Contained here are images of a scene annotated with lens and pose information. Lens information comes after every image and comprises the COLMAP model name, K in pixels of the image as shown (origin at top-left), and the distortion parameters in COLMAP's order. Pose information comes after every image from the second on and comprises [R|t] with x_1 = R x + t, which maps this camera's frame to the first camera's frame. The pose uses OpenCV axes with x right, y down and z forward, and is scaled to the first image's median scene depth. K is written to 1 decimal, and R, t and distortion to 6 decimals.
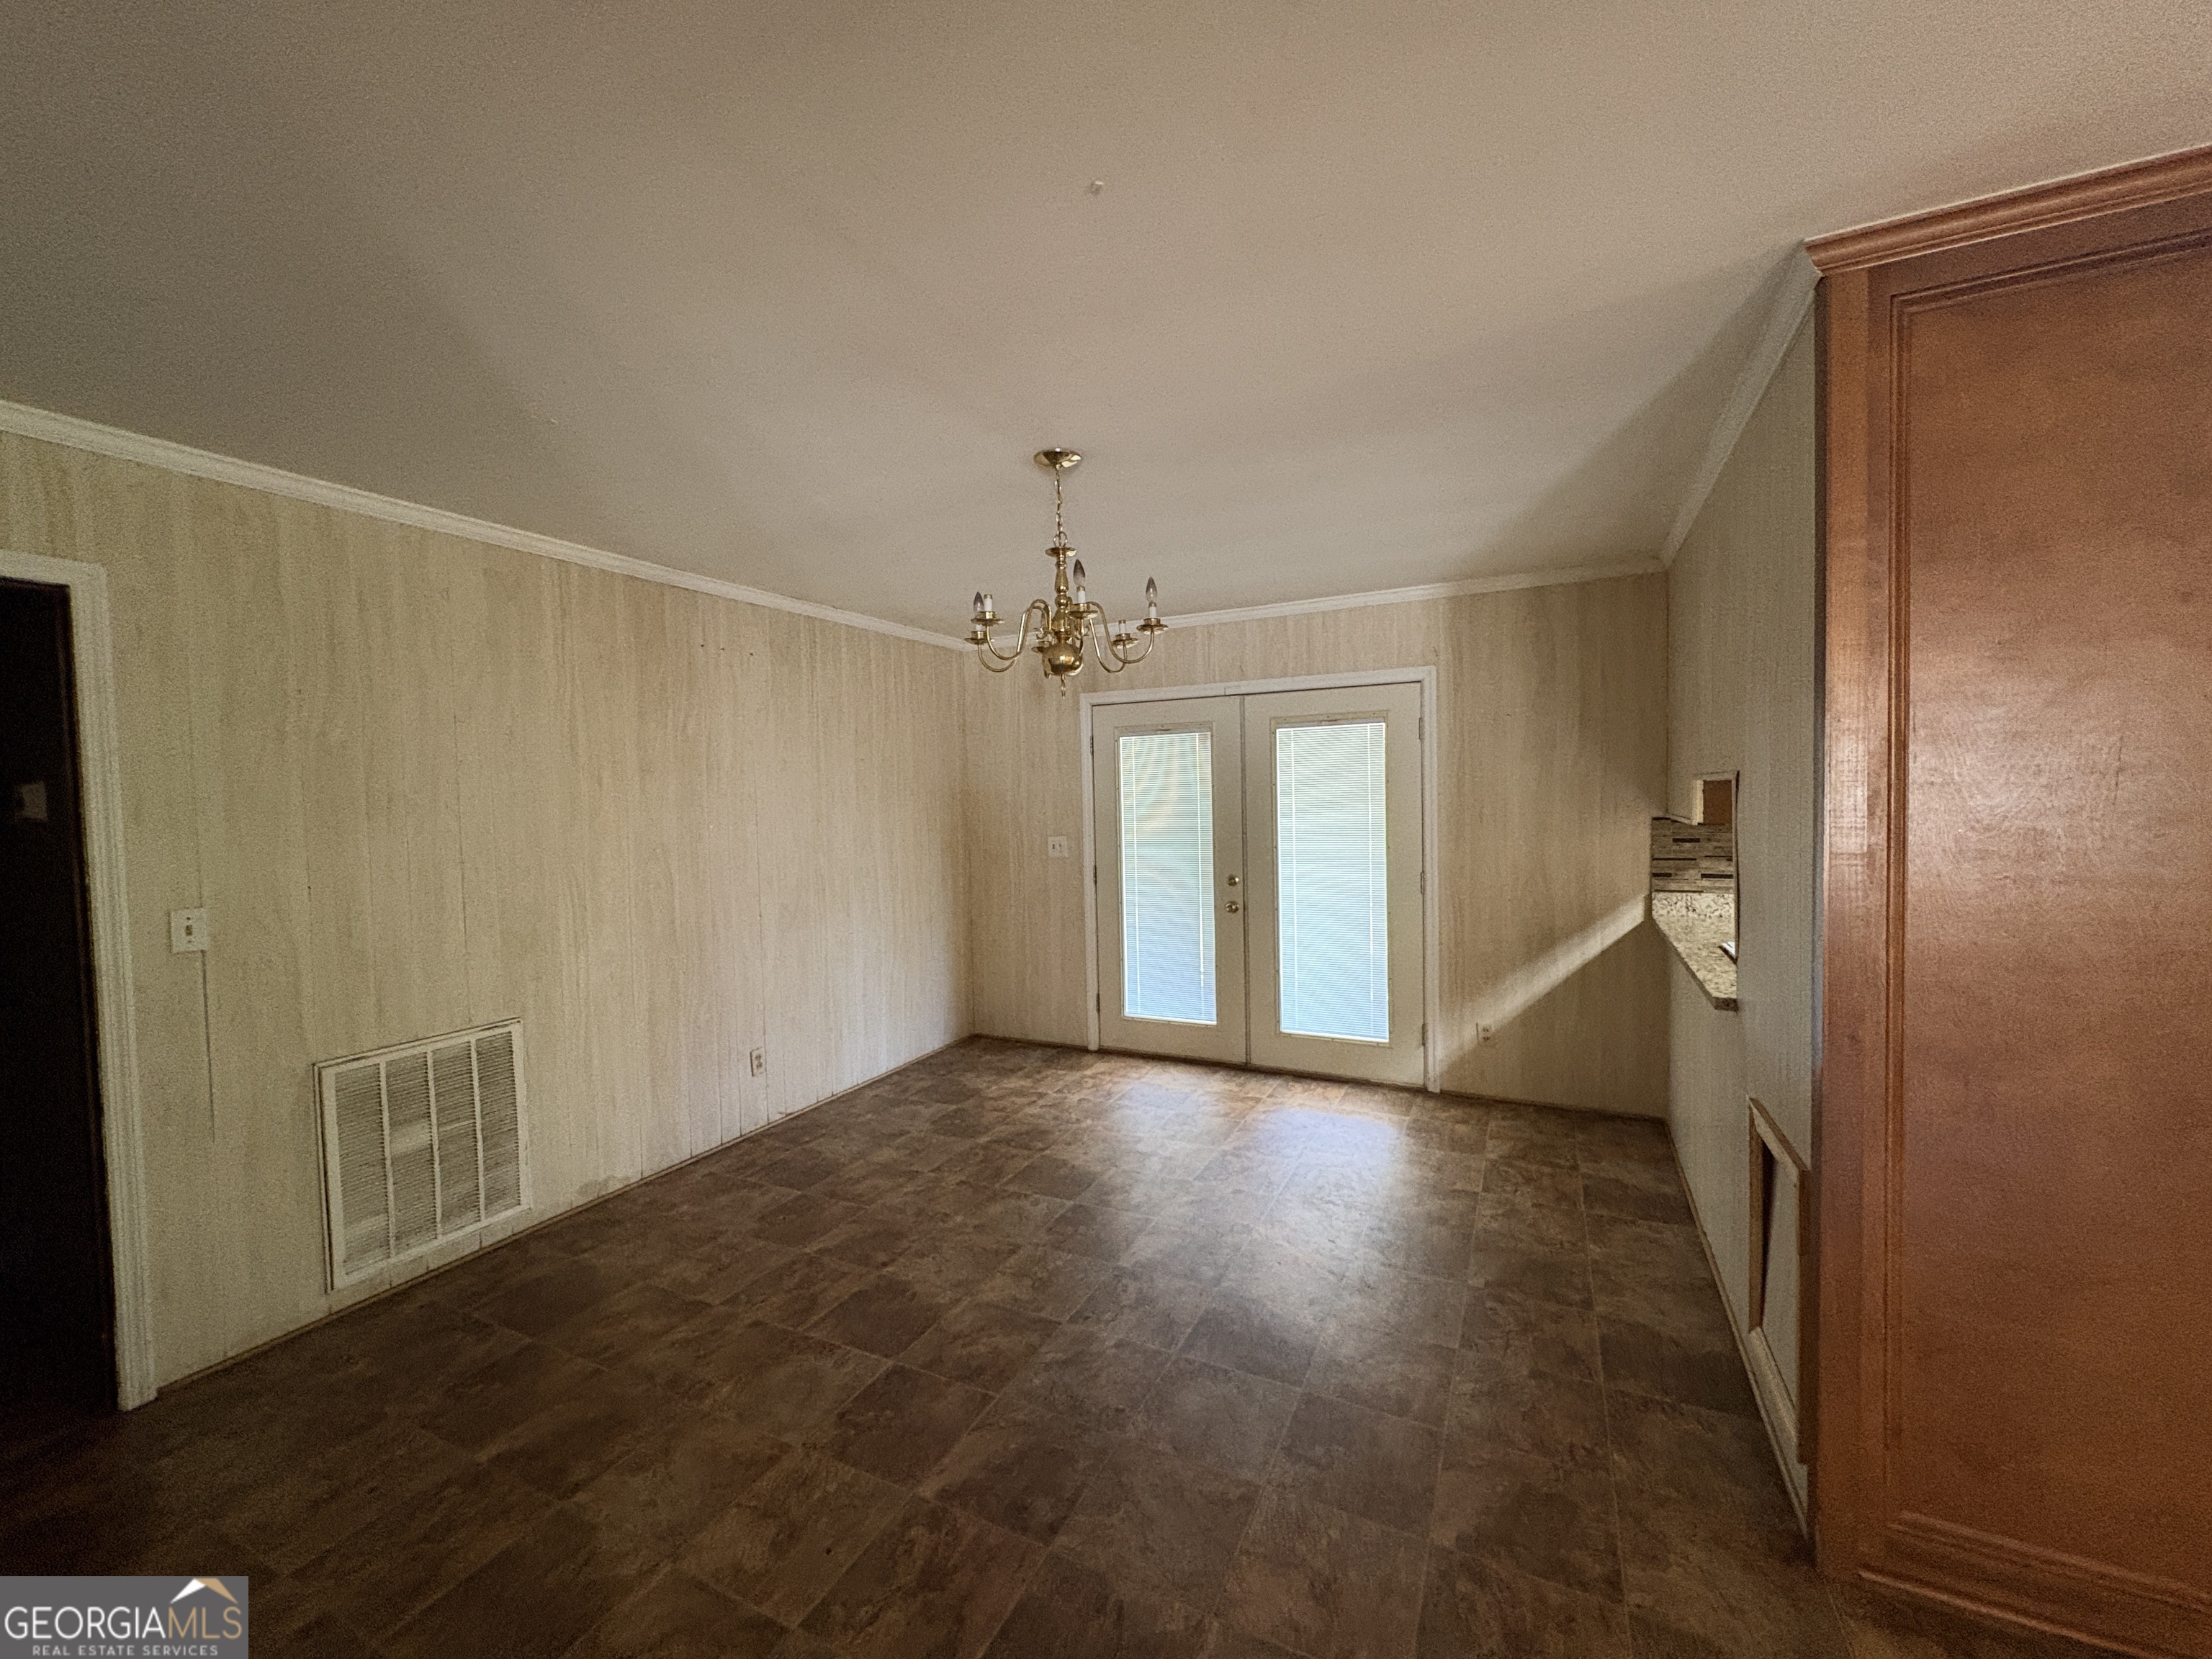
lens RADIAL K [[881.3, 0, 1105.4], [0, 881.3, 829.3], [0, 0, 1]] dist [0.000802, -0.000001]
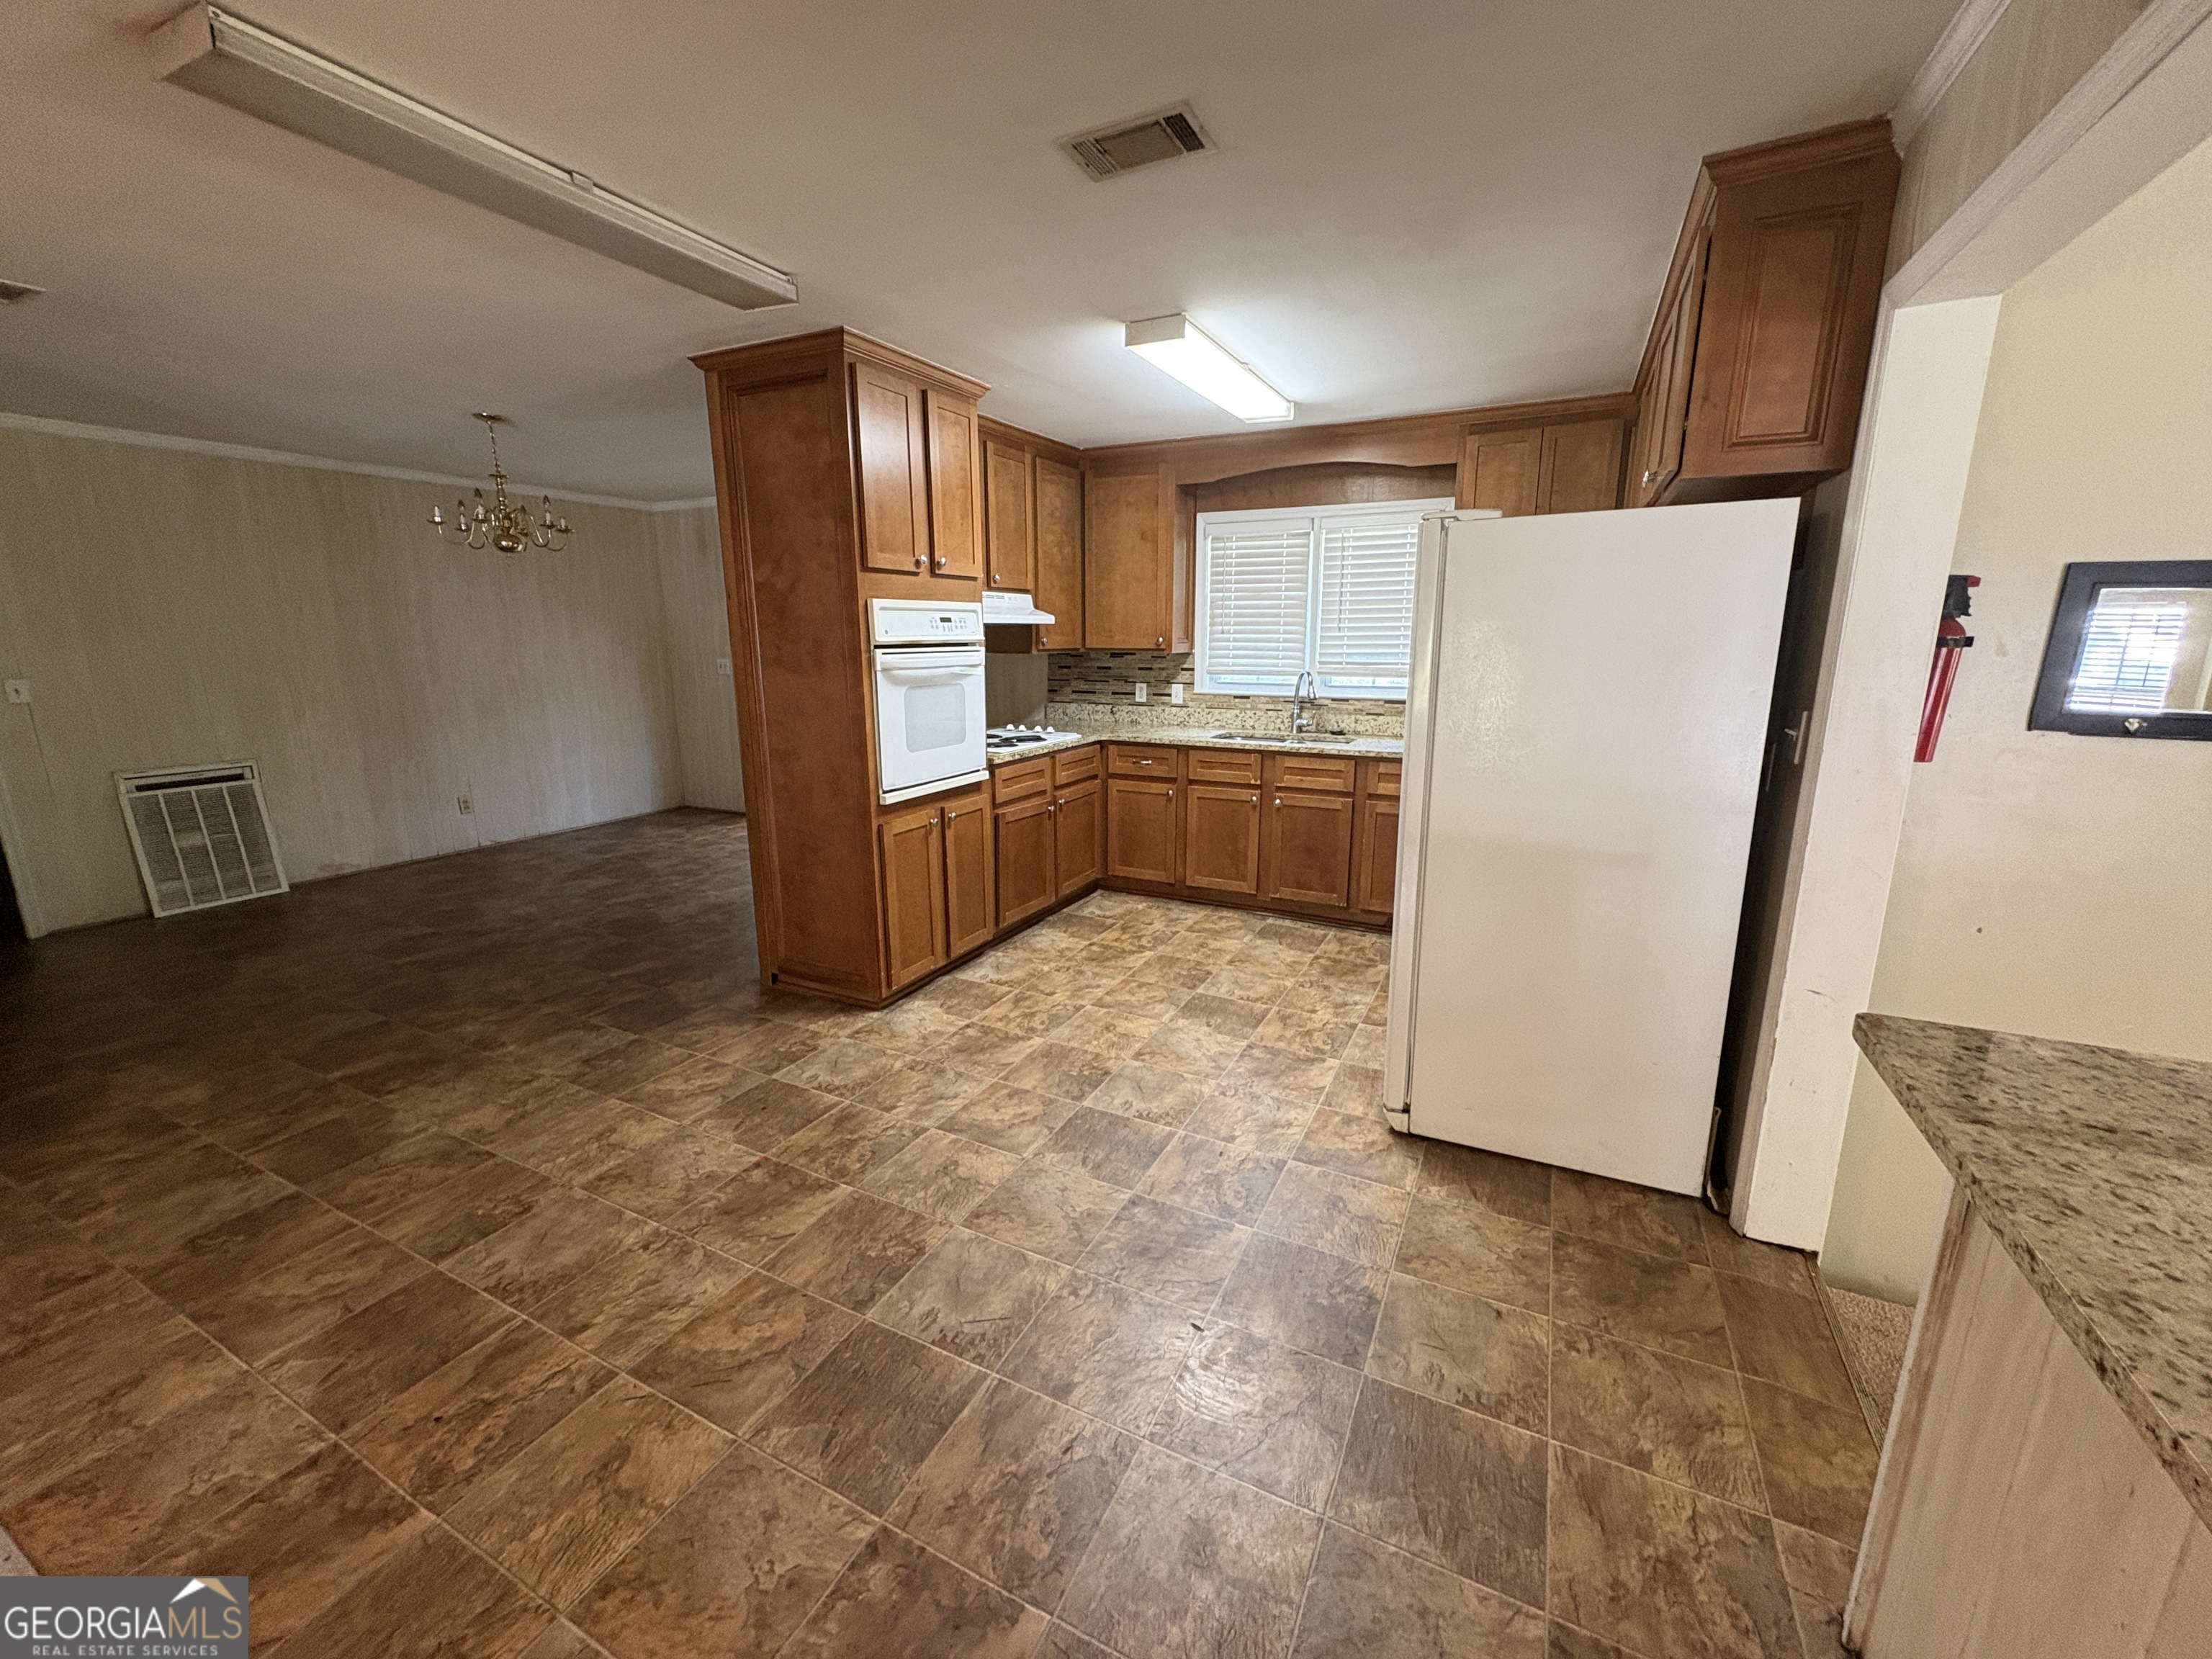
lens RADIAL K [[881.3, 0, 1103.4], [0, 881.3, 830.0], [0, 0, 1]] dist [0.000802, -0.000001]
pose [[0.999759, 0.021775, -0.002620, 0.725527], [-0.020938, 0.983165, 0.181514, 0.011578], [0.006528, -0.181415, 0.983385, -0.494487]]
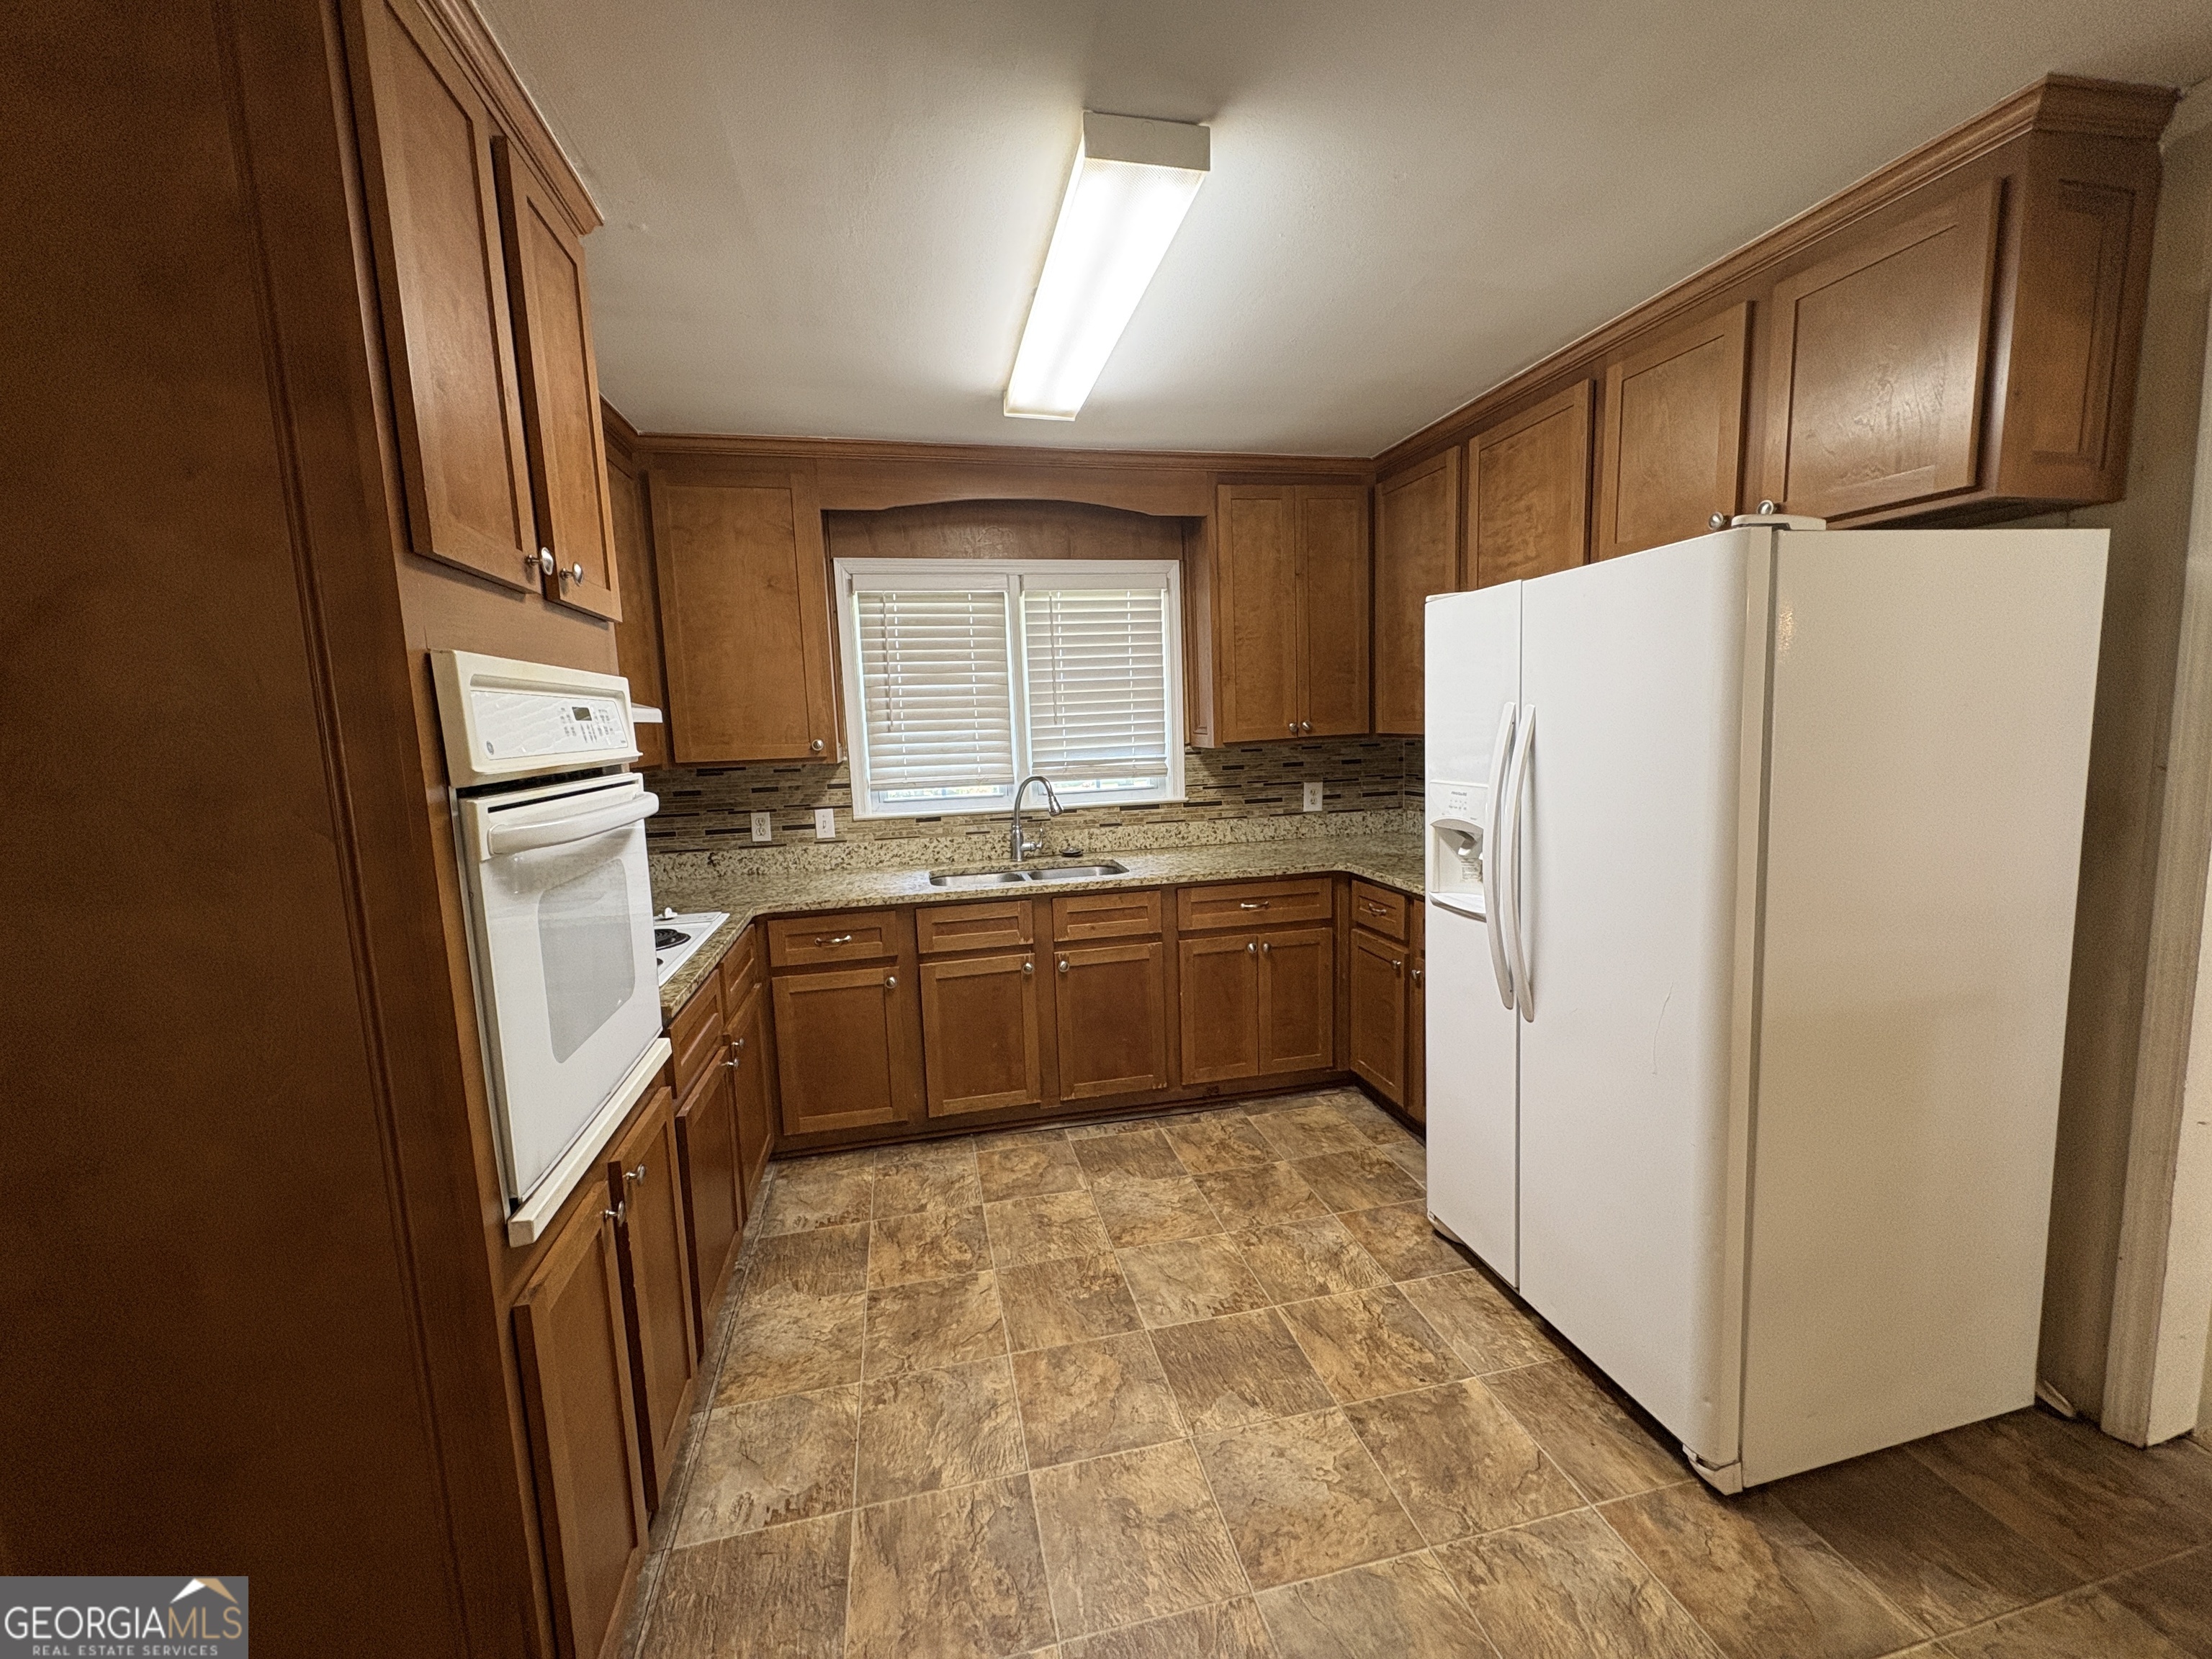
lens RADIAL K [[881.3, 0, 1105.6], [0, 881.3, 829.1], [0, 0, 1]] dist [0.000802, -0.000001]
pose [[0.772714, -0.083150, 0.629284, 0.483531], [0.041720, 0.995892, 0.080362, -0.005327], [-0.633381, -0.035843, 0.773009, 0.013481]]
